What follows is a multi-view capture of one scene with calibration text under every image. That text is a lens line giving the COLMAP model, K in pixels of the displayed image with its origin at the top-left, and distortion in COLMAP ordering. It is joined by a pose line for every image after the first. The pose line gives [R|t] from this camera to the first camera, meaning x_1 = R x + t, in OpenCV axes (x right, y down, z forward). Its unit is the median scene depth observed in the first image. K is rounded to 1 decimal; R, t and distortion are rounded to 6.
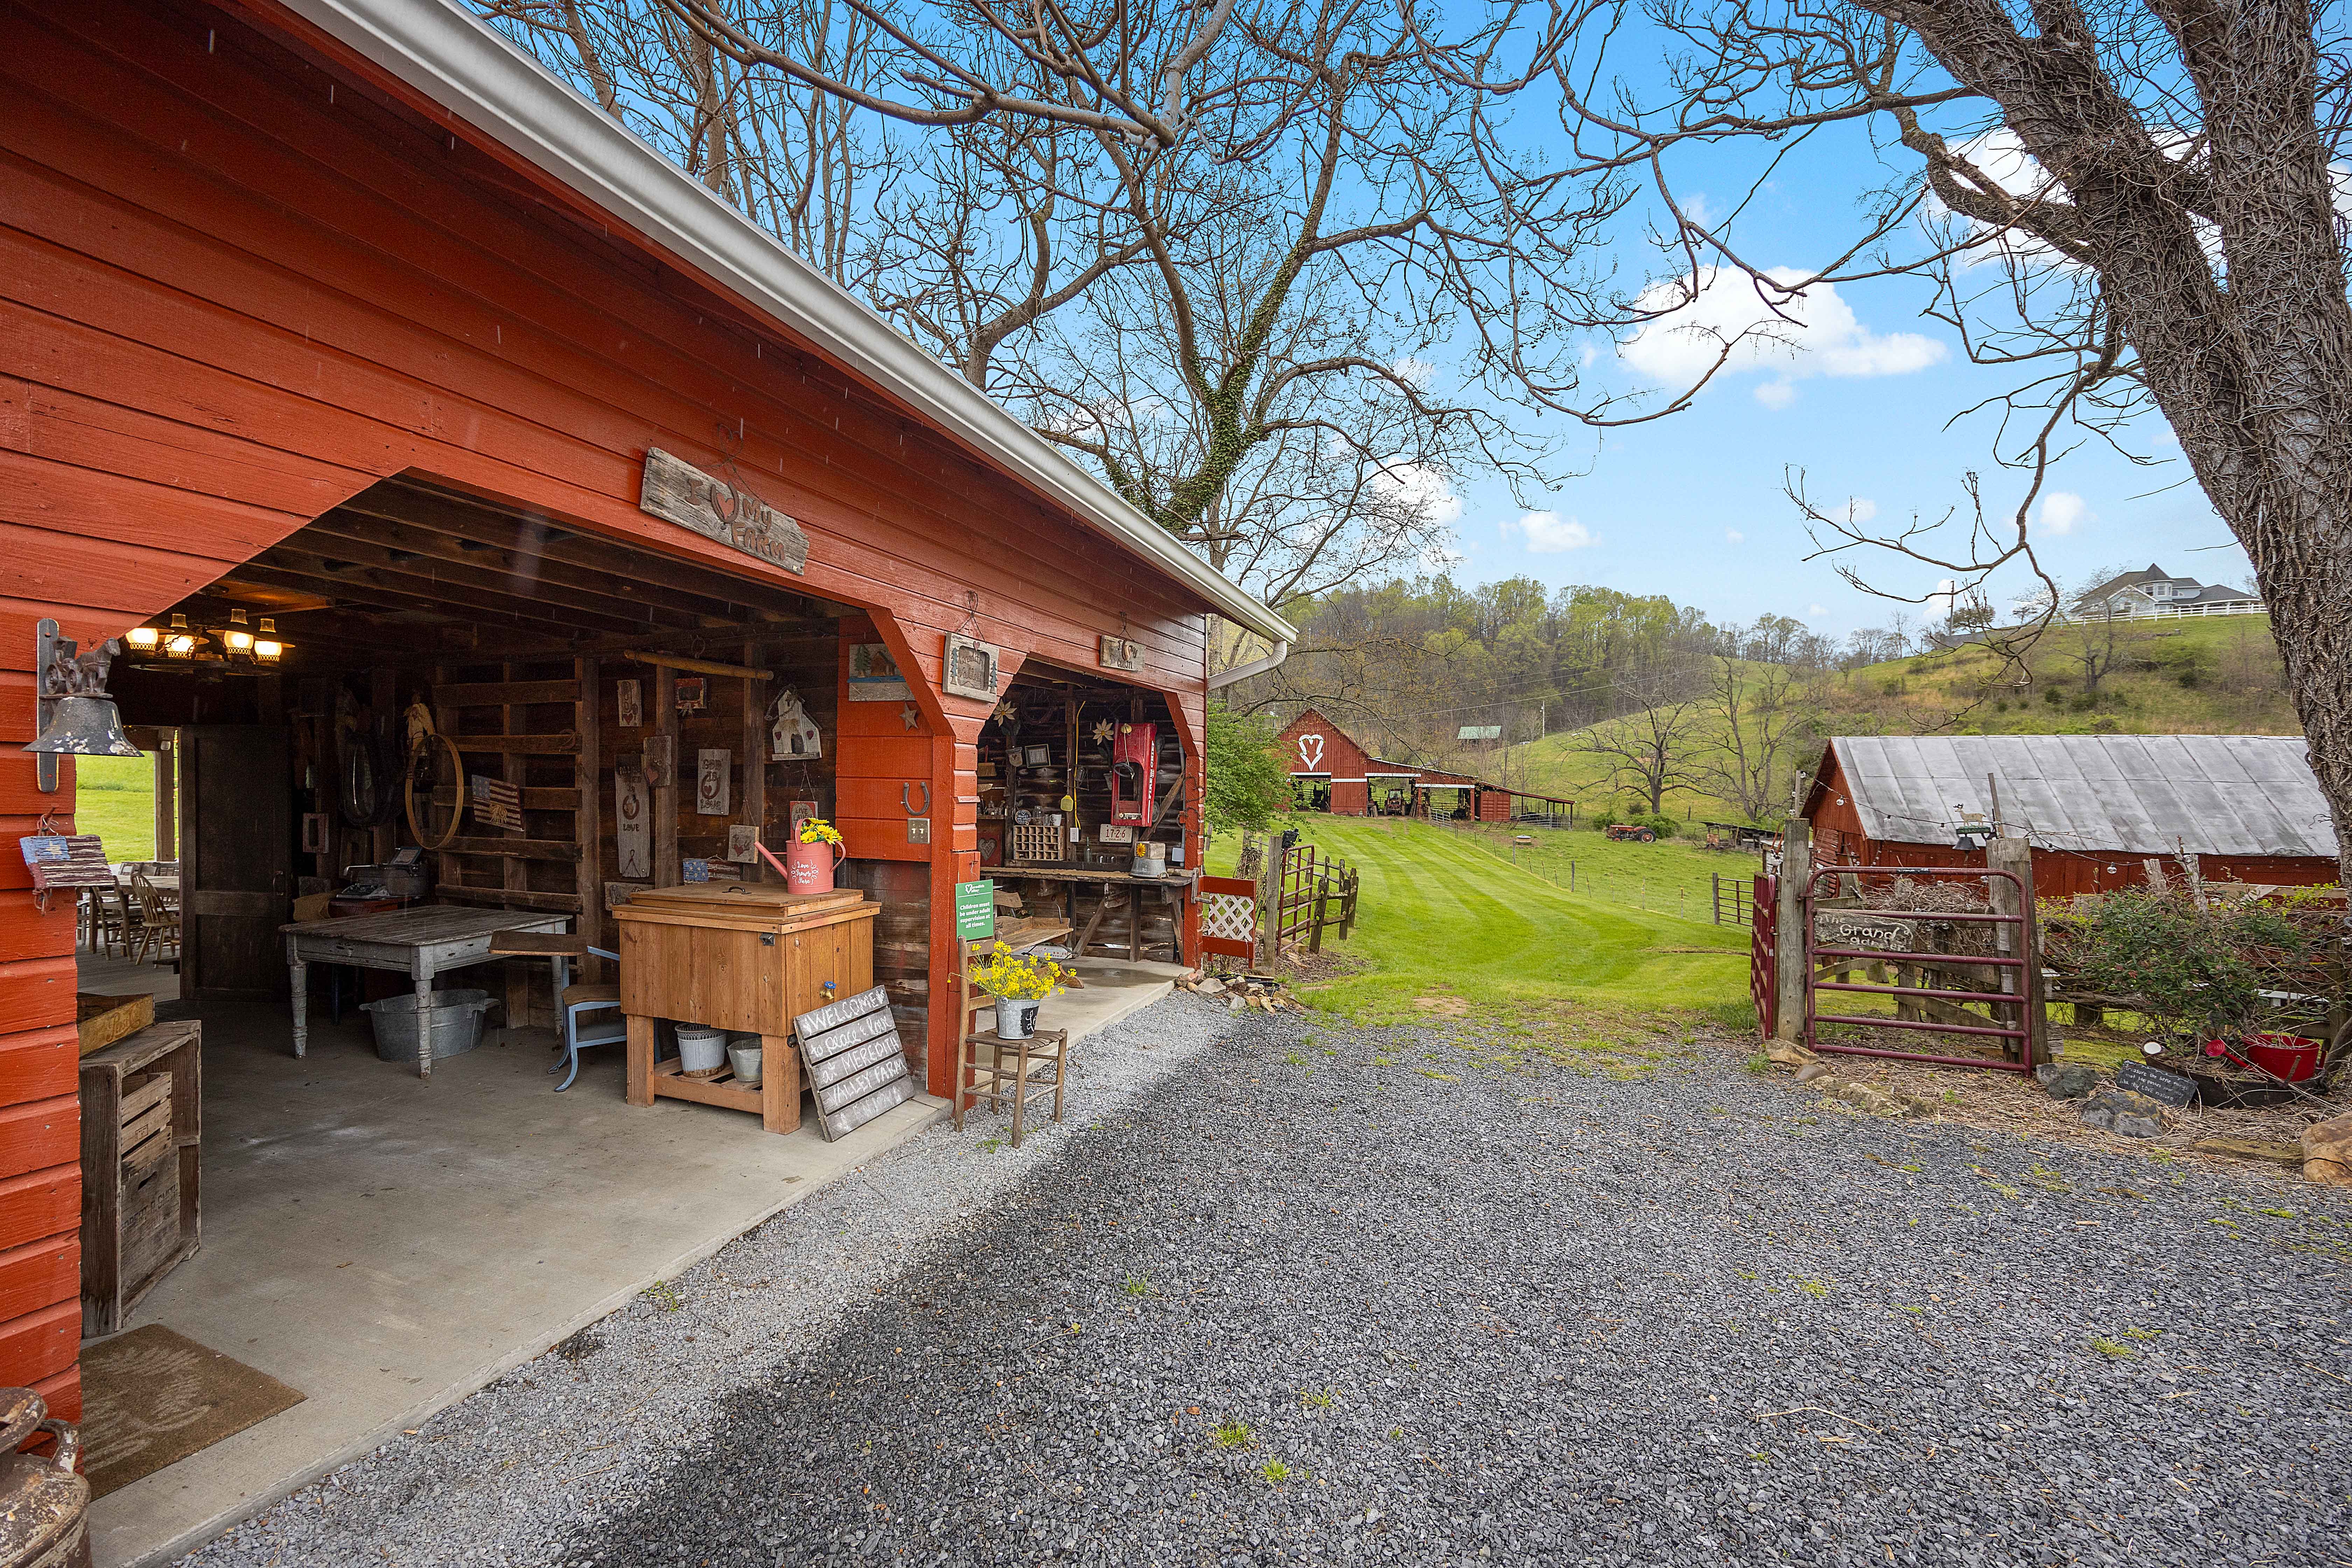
lens RADIAL K [[948.5, 0, 1185.1], [0, 948.5, 779.2], [0, 0, 1]] dist [-0.001127, 0.000125]
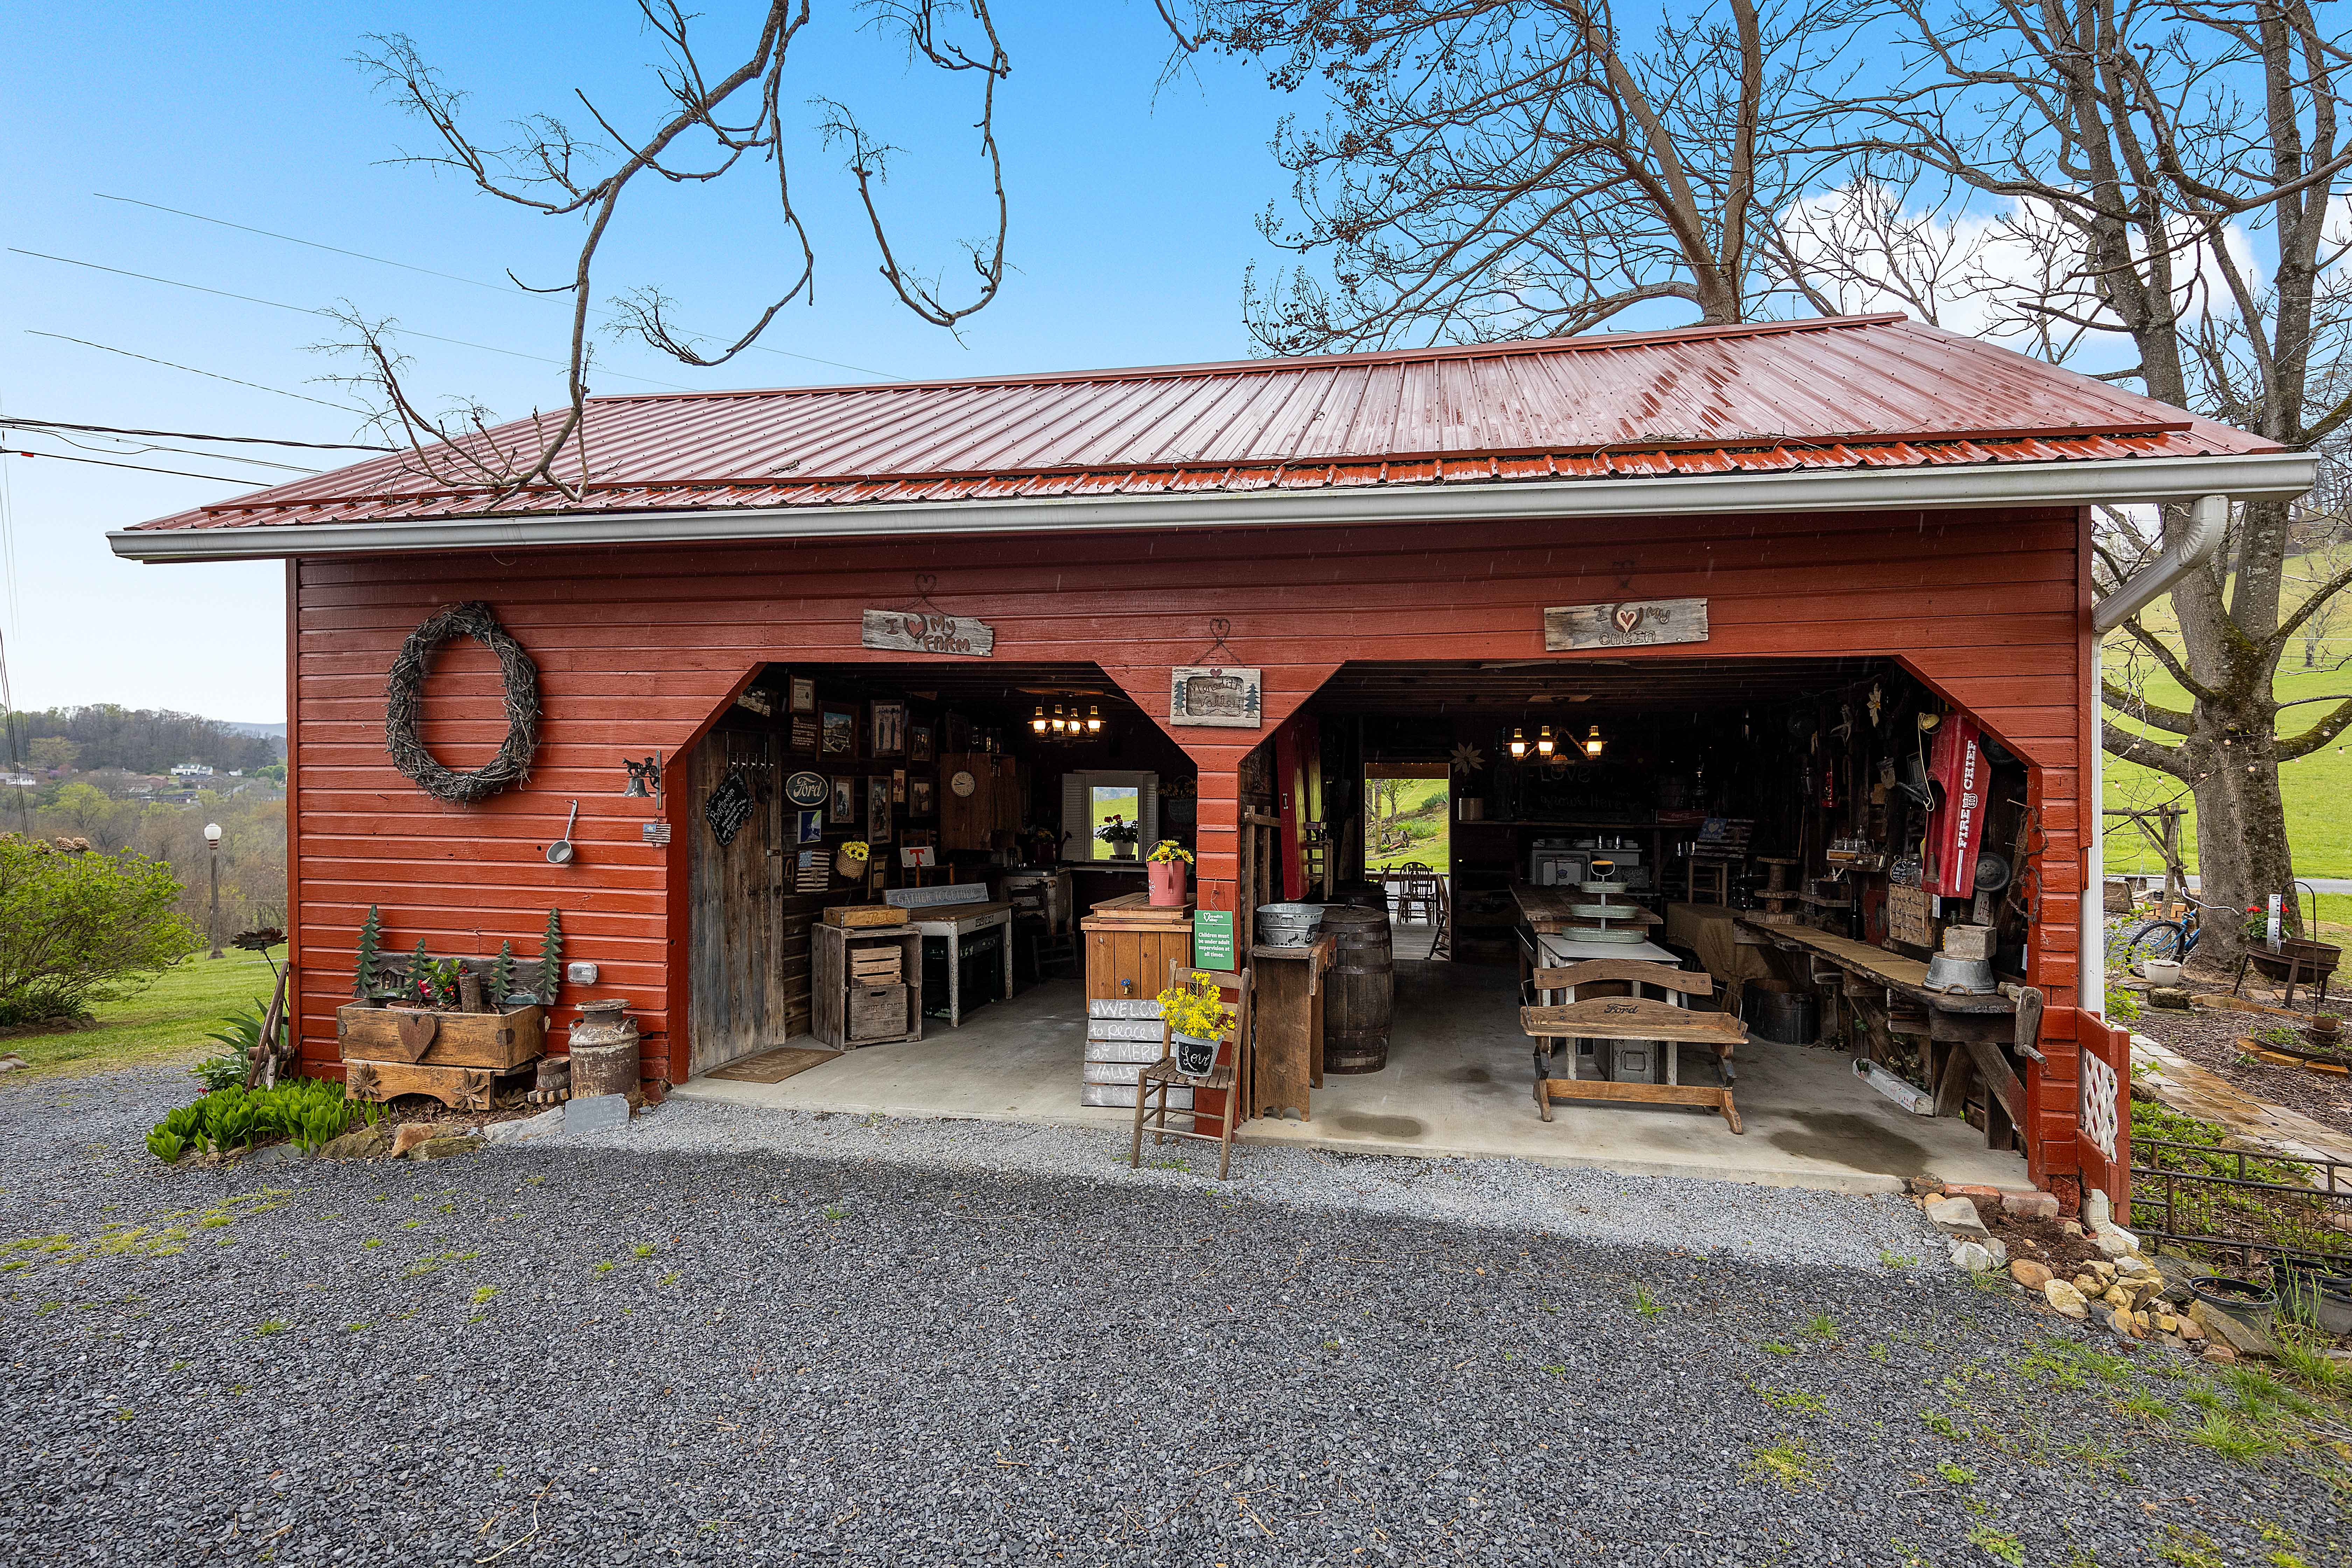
lens RADIAL K [[1213.8, 0, 1175.6], [0, 1213.8, 791.5], [0, 0, 1]] dist [-0.000153, 0.000005]
pose [[0.124089, -0.005741, -0.992254, 0.617197], [-0.003432, 0.999975, -0.006215, -0.005748], [0.992265, 0.004177, 0.124066, 0.480451]]
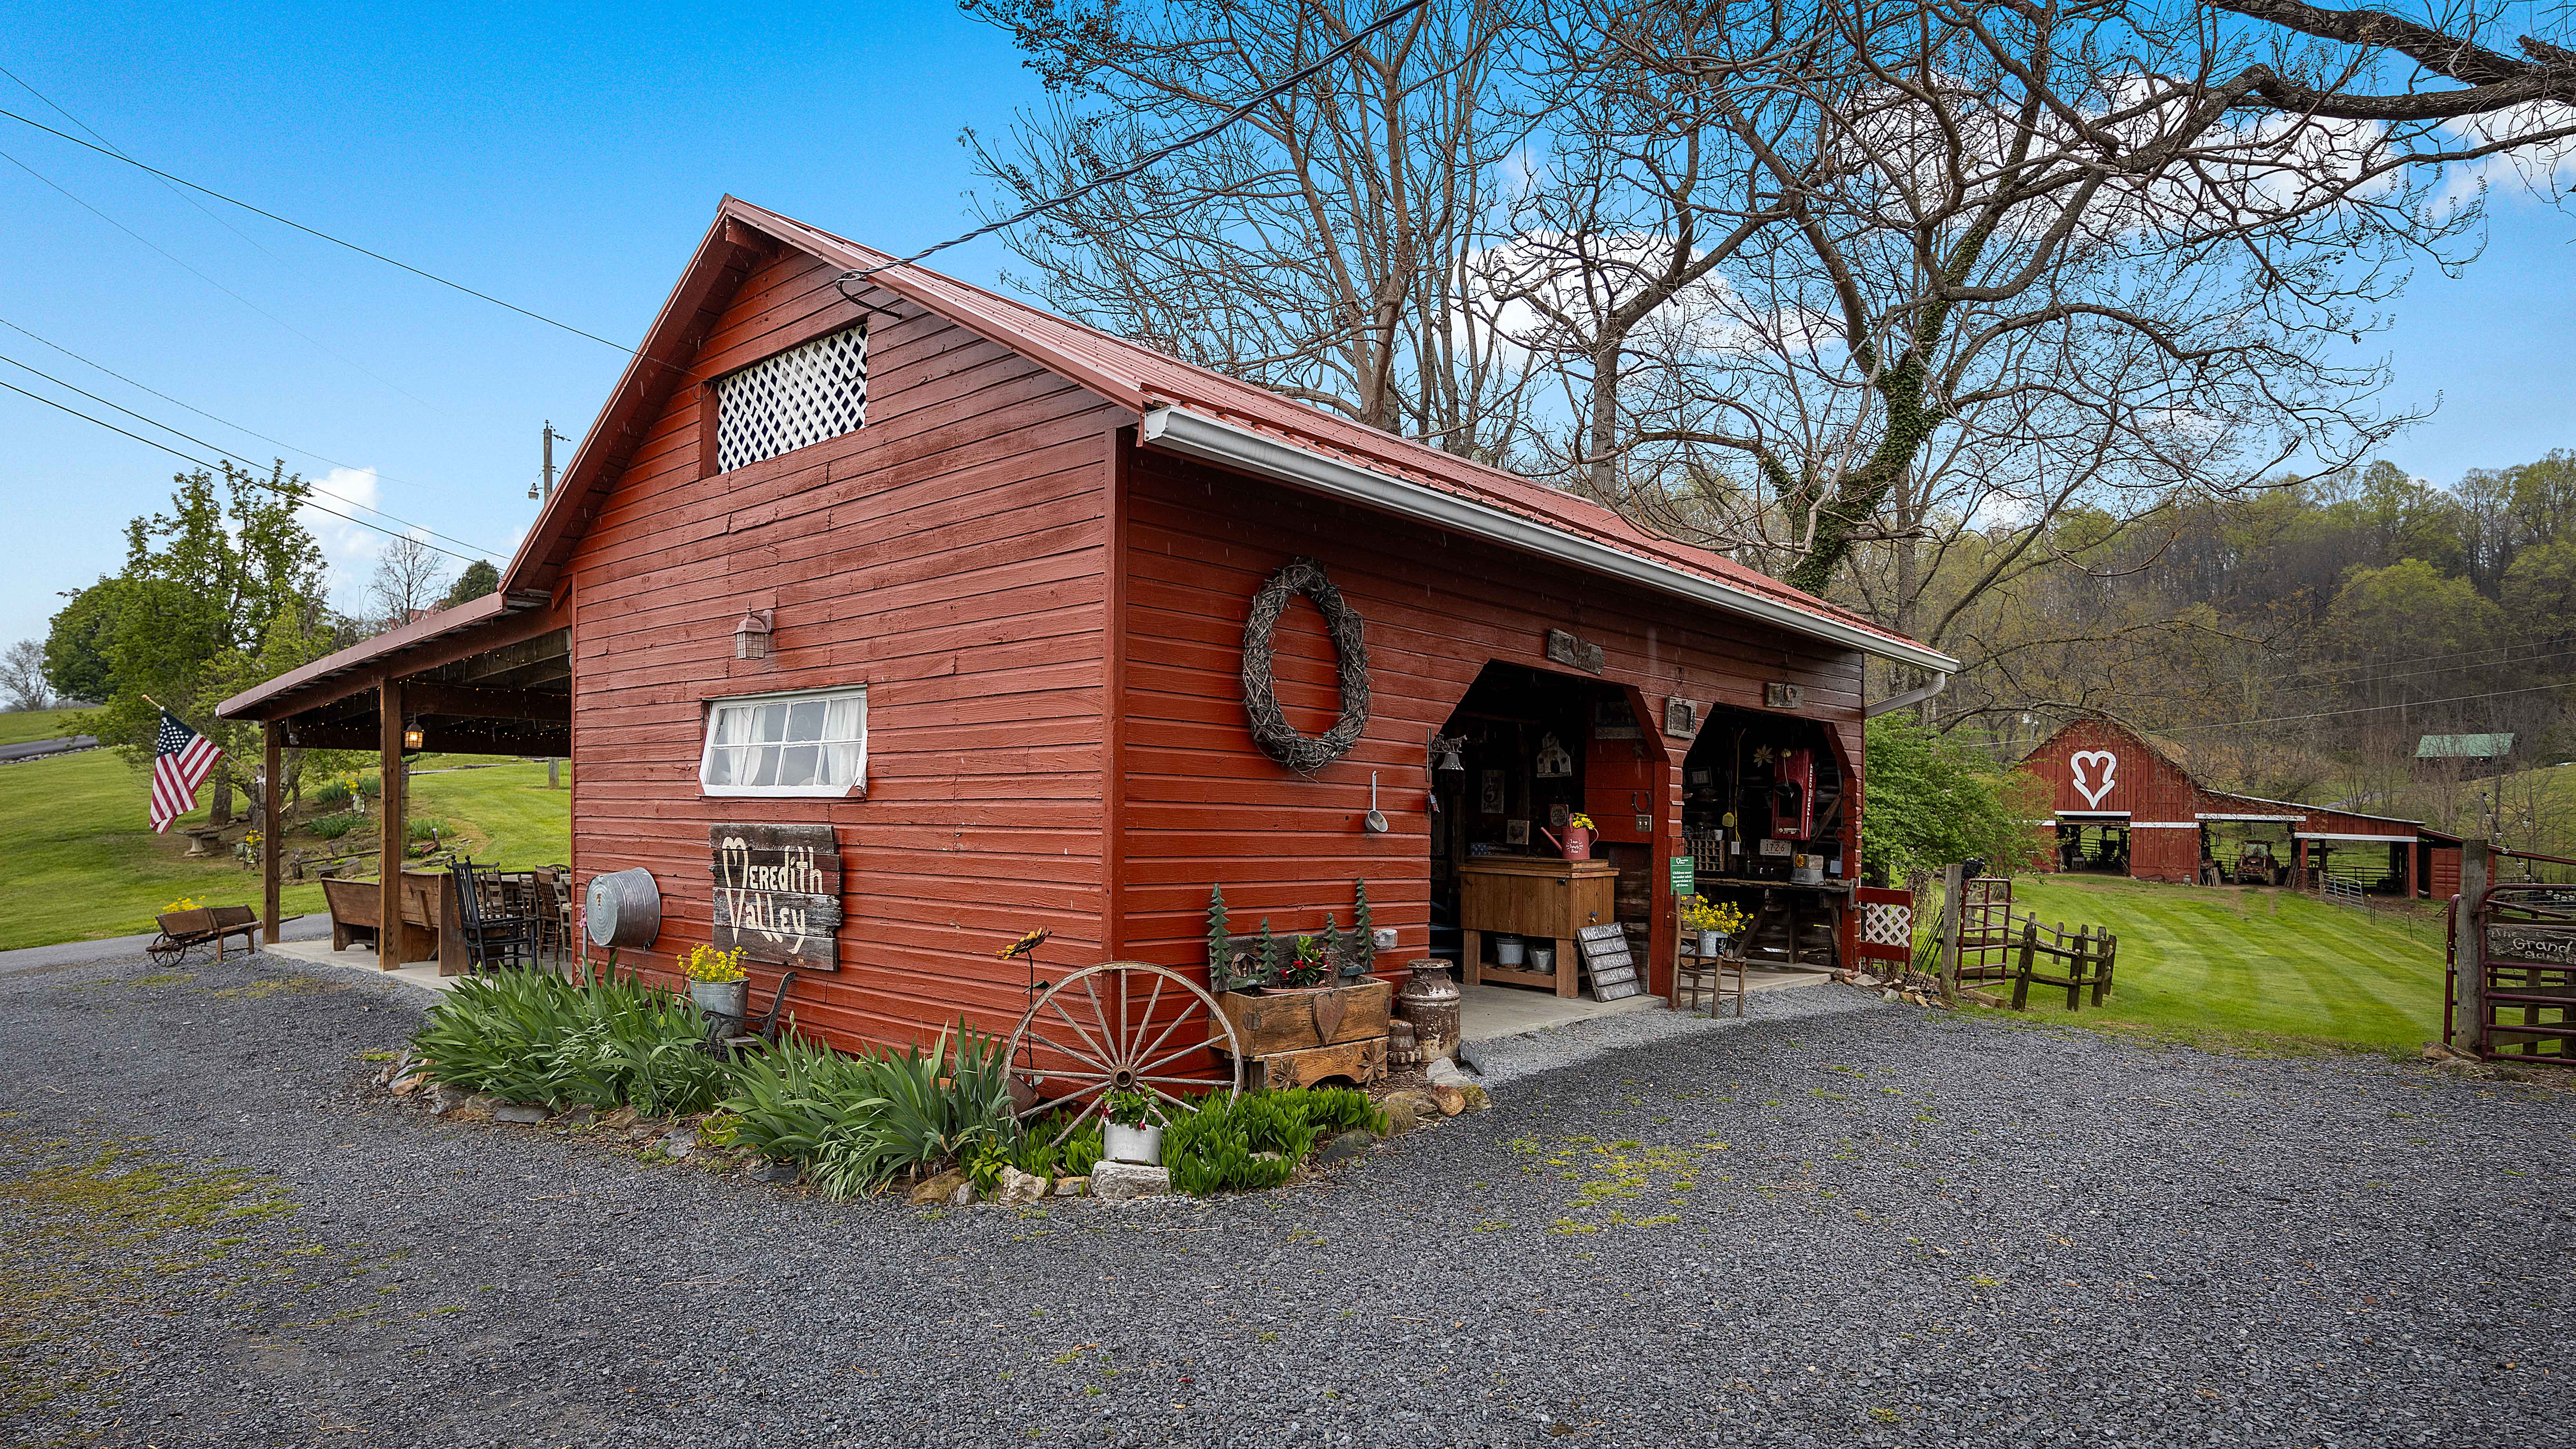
lens RADIAL K [[1385.0, 0, 1232.0], [0, 1385.0, 764.5], [0, 0, 1]] dist [0.001474, -0.001043]
pose [[0.906676, 0.000367, -0.421828, 0.037214], [-0.016416, 0.999273, -0.034416, 0.028547], [0.421509, 0.038129, 0.906022, -0.794594]]
